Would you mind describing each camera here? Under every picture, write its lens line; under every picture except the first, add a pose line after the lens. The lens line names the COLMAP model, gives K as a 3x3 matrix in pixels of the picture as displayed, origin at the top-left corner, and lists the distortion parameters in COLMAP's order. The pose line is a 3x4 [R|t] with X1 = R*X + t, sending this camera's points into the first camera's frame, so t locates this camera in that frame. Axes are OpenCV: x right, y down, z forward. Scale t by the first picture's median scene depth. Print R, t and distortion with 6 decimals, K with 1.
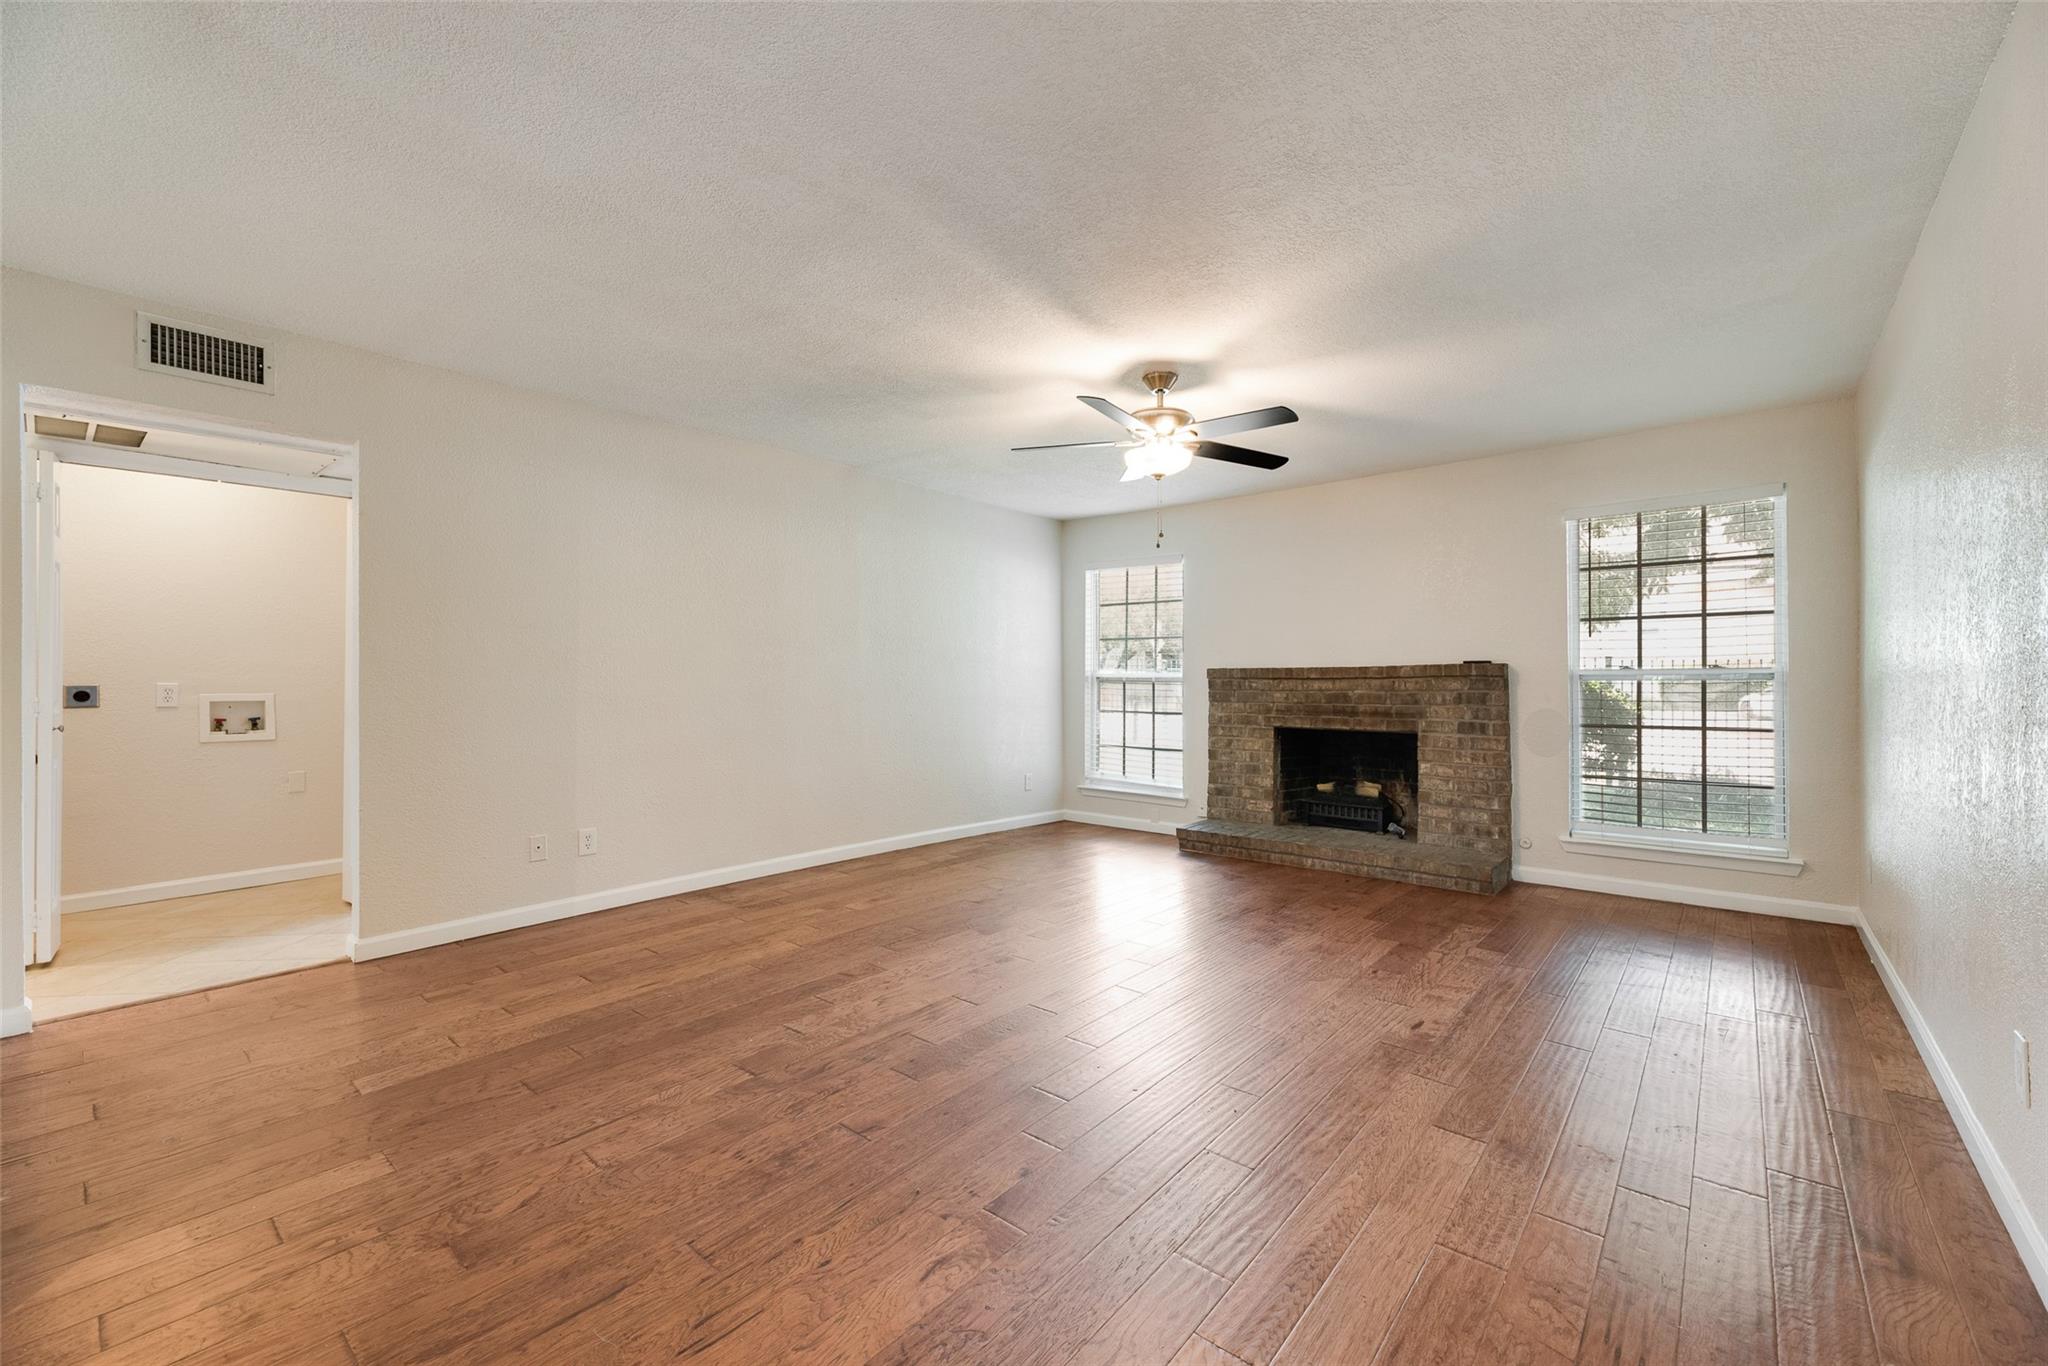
lens RADIAL K [[823.7, 0, 1036.7], [0, 823.7, 690.1], [0, 0, 1]] dist [-0.003117, -0.000501]
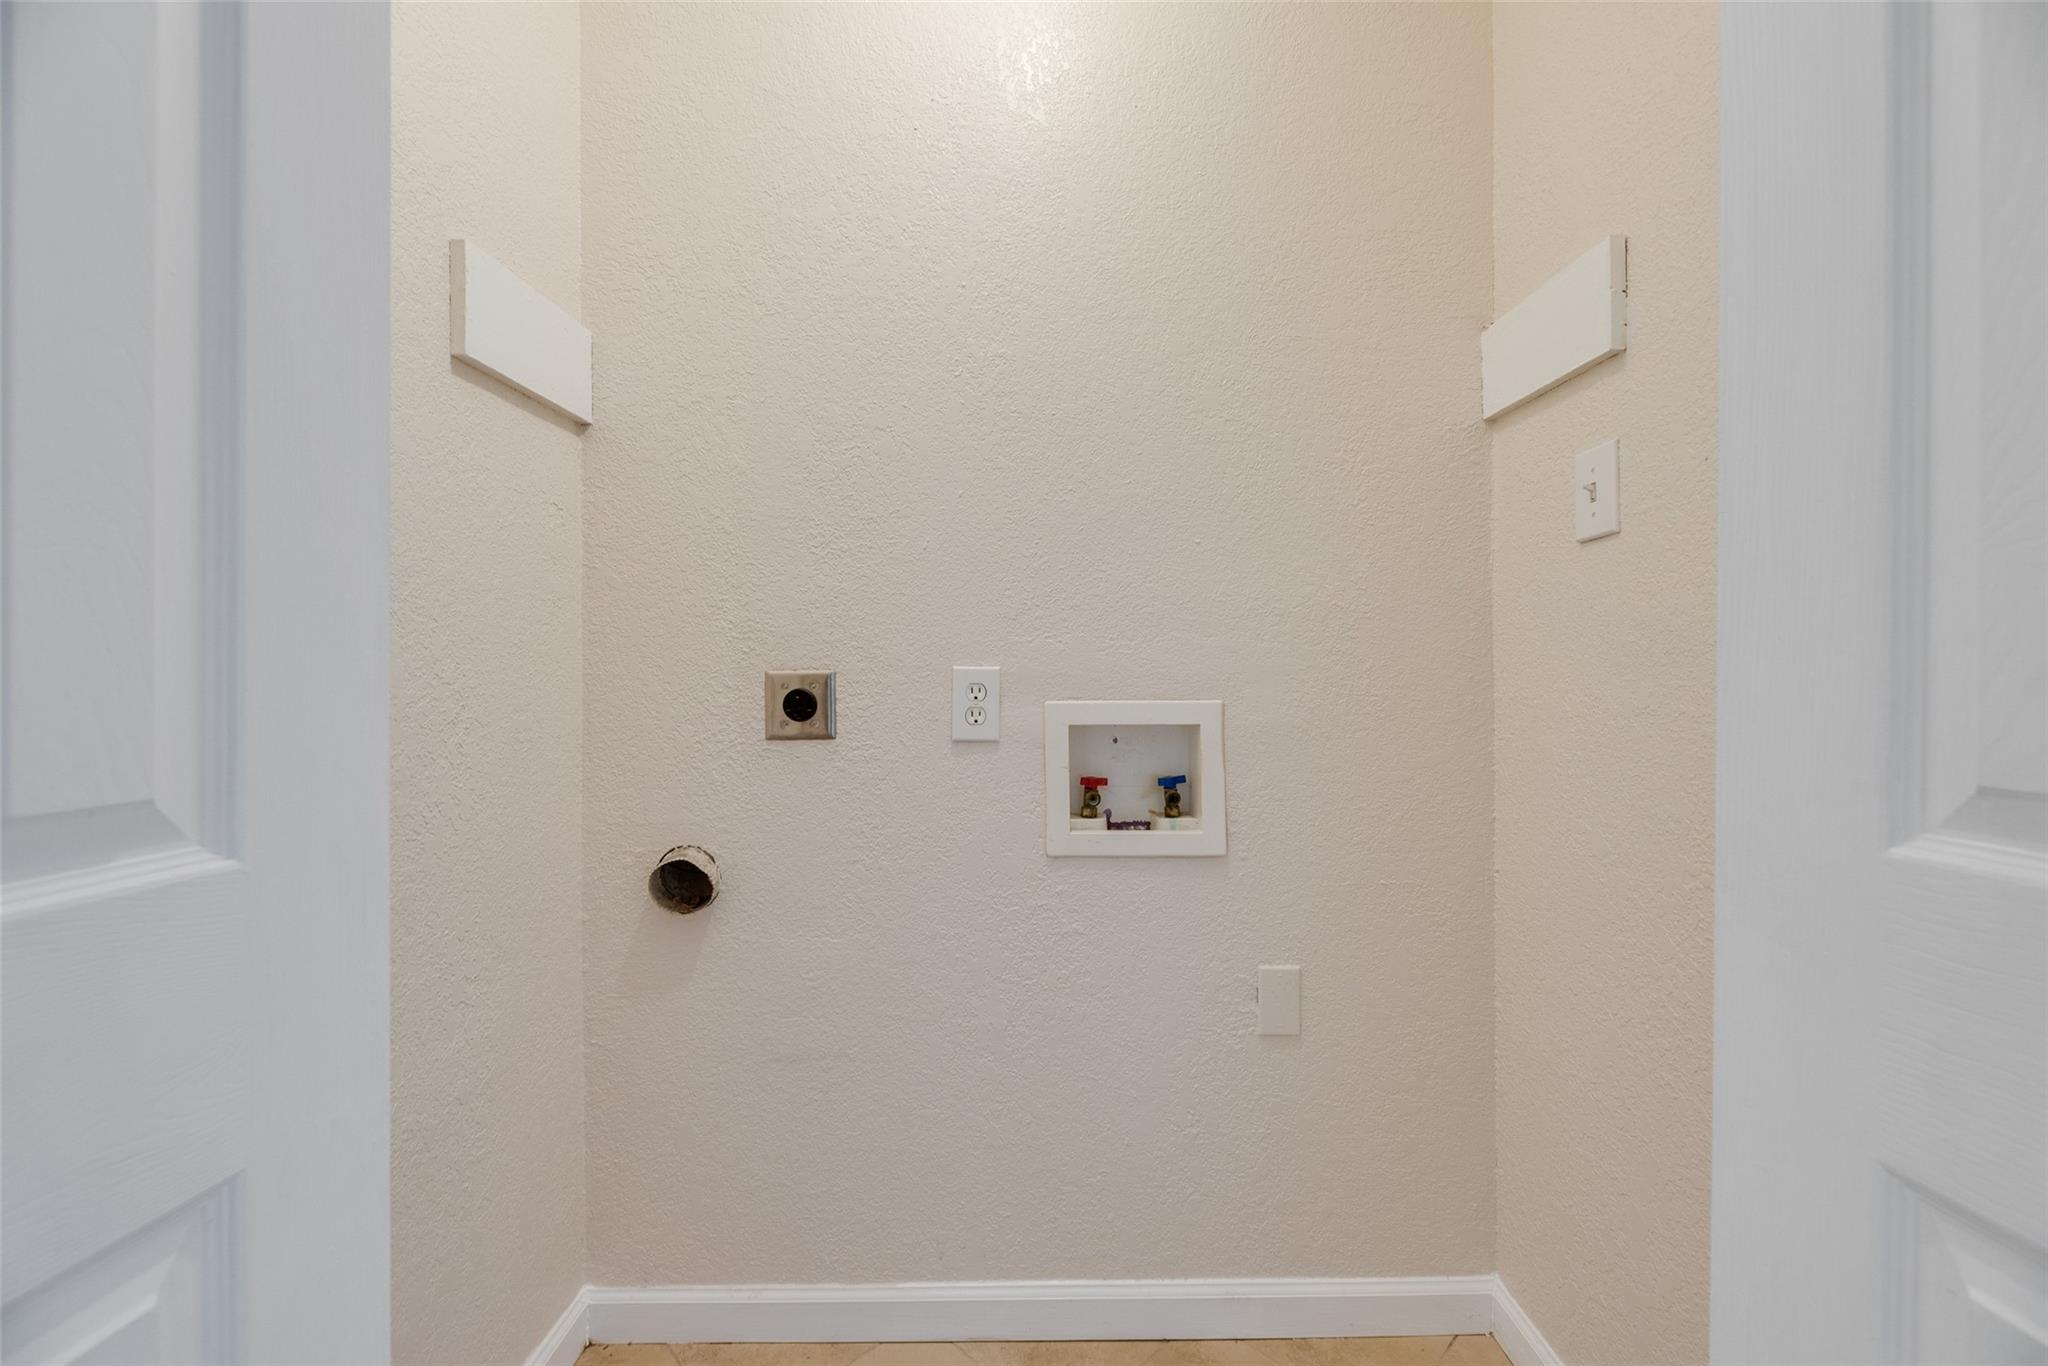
lens RADIAL K [[823.7, 0, 1029.1], [0, 823.7, 687.5], [0, 0, 1]] dist [-0.003117, -0.000501]
pose [[0.642183, -0.002318, -0.766548, -0.673407], [-0.003553, 0.999976, -0.006000, 0.001279], [0.766543, 0.006577, 0.642159, 0.681660]]
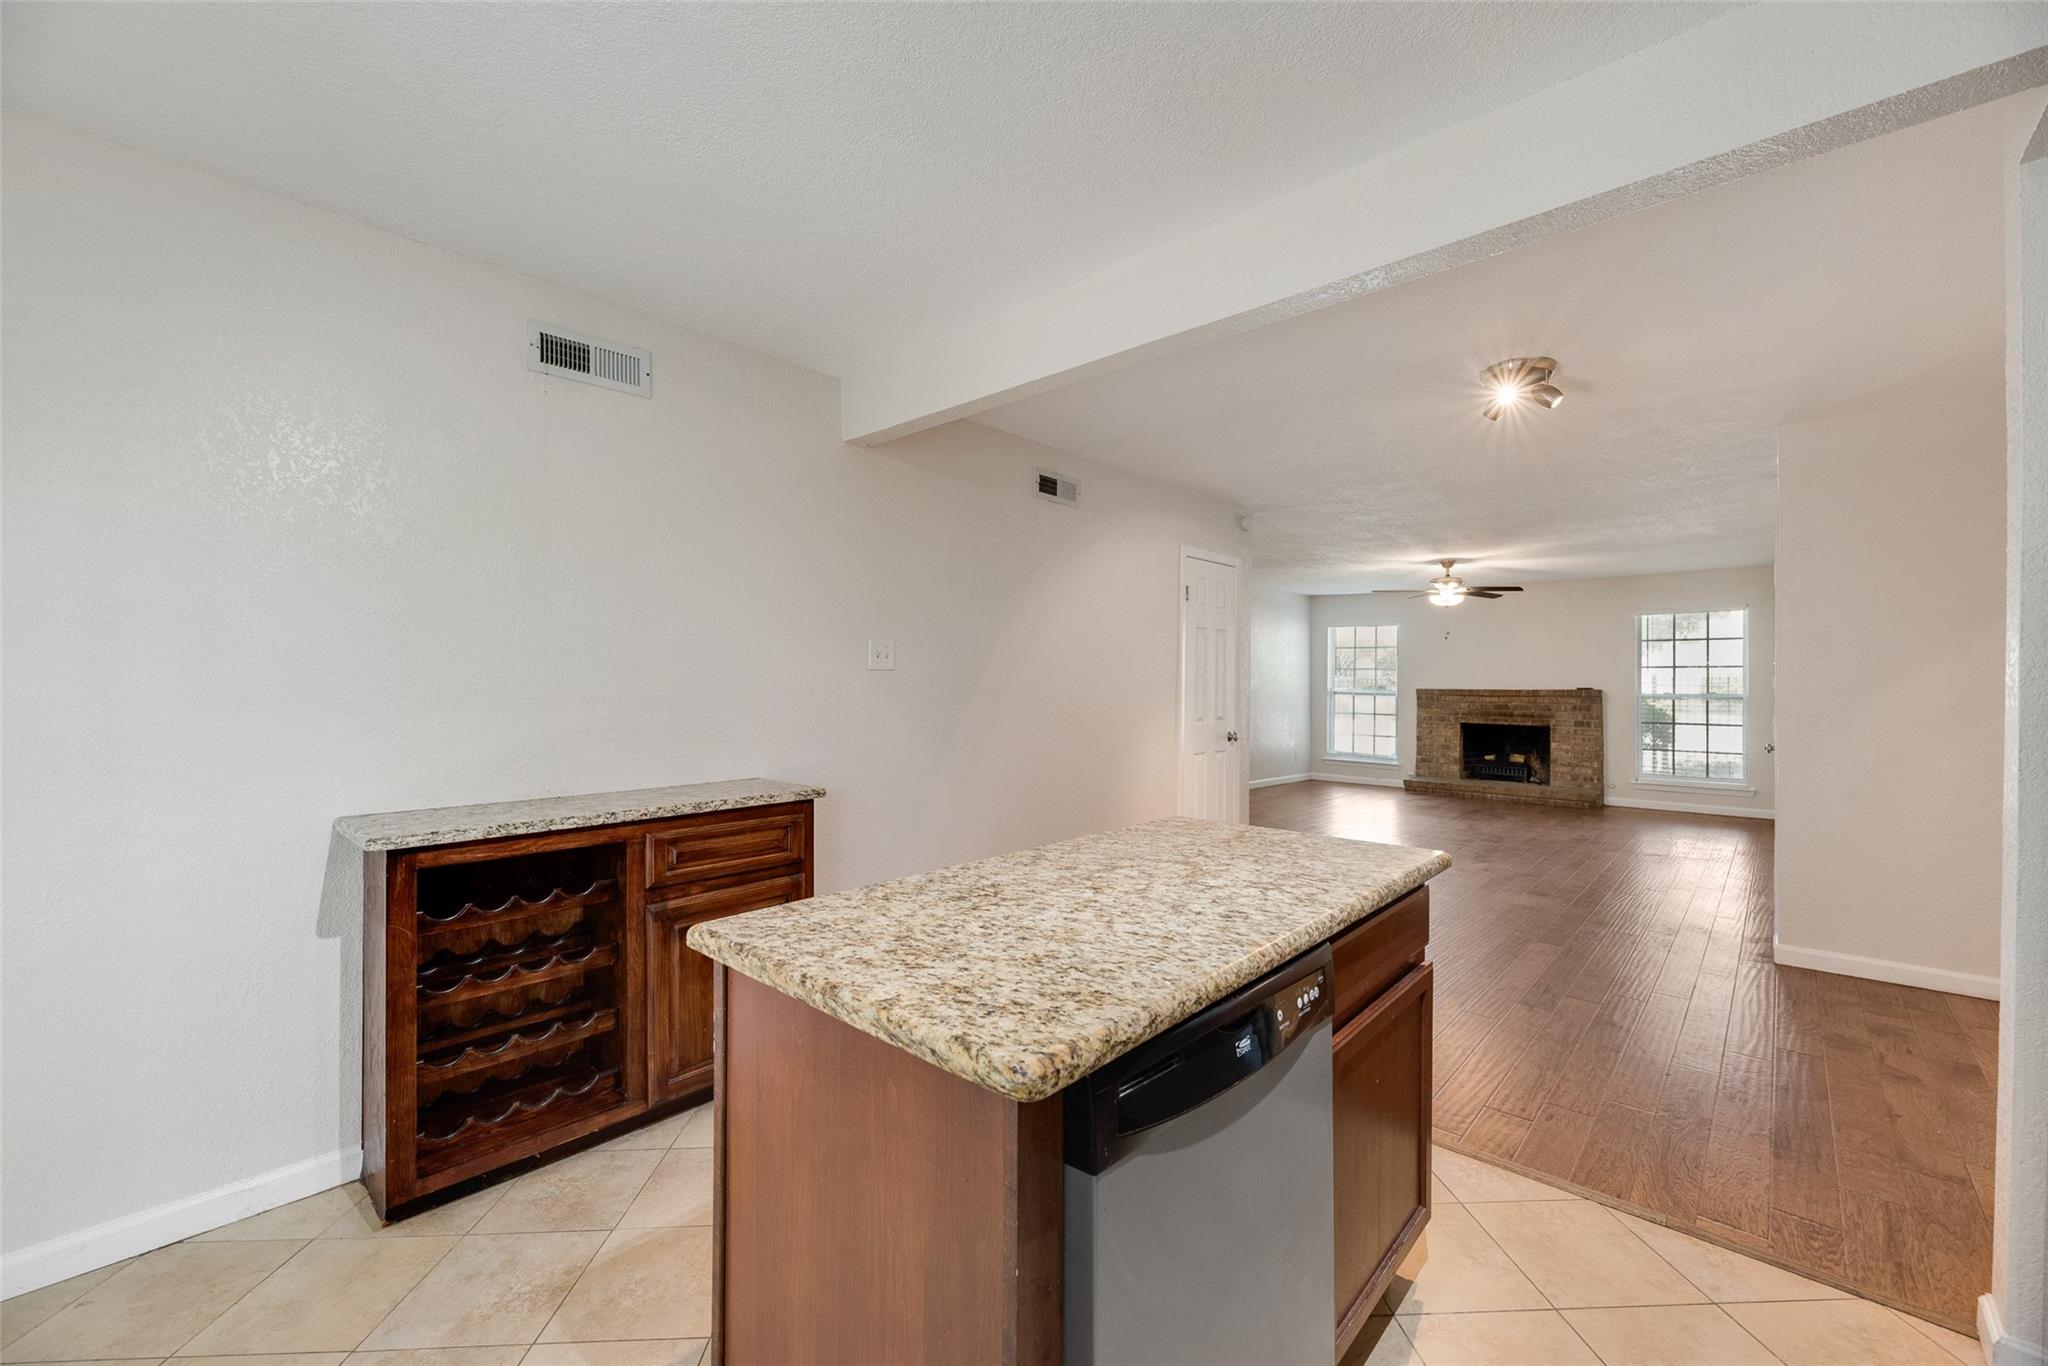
lens RADIAL K [[823.7, 0, 1025.5], [0, 823.7, 684.7], [0, 0, 1]] dist [-0.003117, -0.000501]
pose [[0.999241, 0.004899, -0.038638, -0.660541], [-0.005025, 0.999982, -0.003148, -0.030591], [0.038622, 0.003339, 0.999248, -0.914939]]
